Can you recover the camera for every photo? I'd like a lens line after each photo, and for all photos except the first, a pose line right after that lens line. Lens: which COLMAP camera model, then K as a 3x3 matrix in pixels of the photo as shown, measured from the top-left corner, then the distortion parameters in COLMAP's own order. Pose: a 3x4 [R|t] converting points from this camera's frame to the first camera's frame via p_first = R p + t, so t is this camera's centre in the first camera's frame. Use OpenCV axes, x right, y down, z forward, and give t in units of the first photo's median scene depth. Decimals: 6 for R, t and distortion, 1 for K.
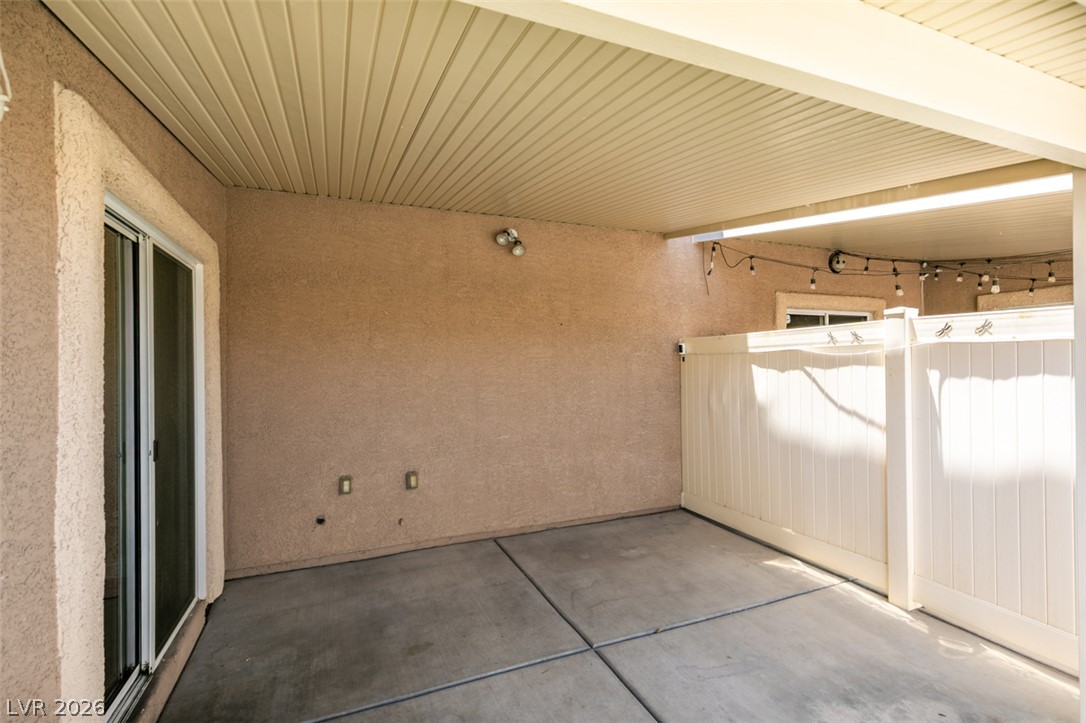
lens RADIAL K [[490.0, 0, 540.0], [0, 490.0, 365.5], [0, 0, 1]] dist [0.010331, -0.000883]
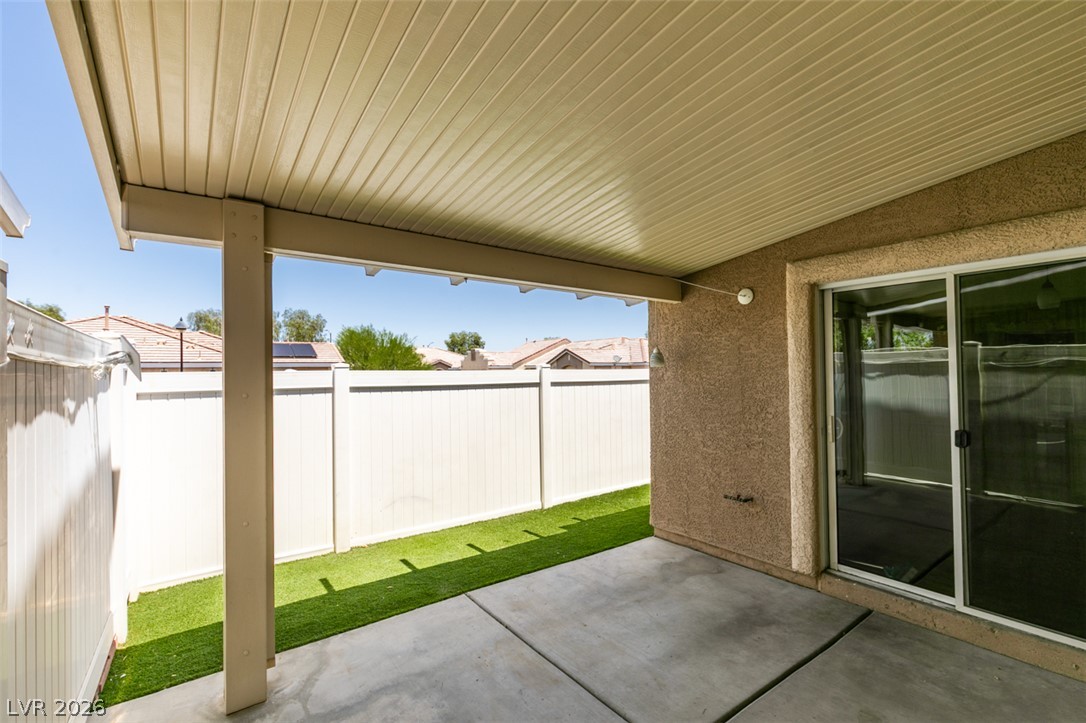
lens RADIAL K [[490.0, 0, 540.5], [0, 490.0, 363.3], [0, 0, 1]] dist [0.010331, -0.000883]
pose [[-0.971452, 0.018033, -0.236551, 0.345596], [0.022161, 0.999645, -0.014800, -0.016551], [0.236200, -0.019620, -0.971506, 1.226206]]
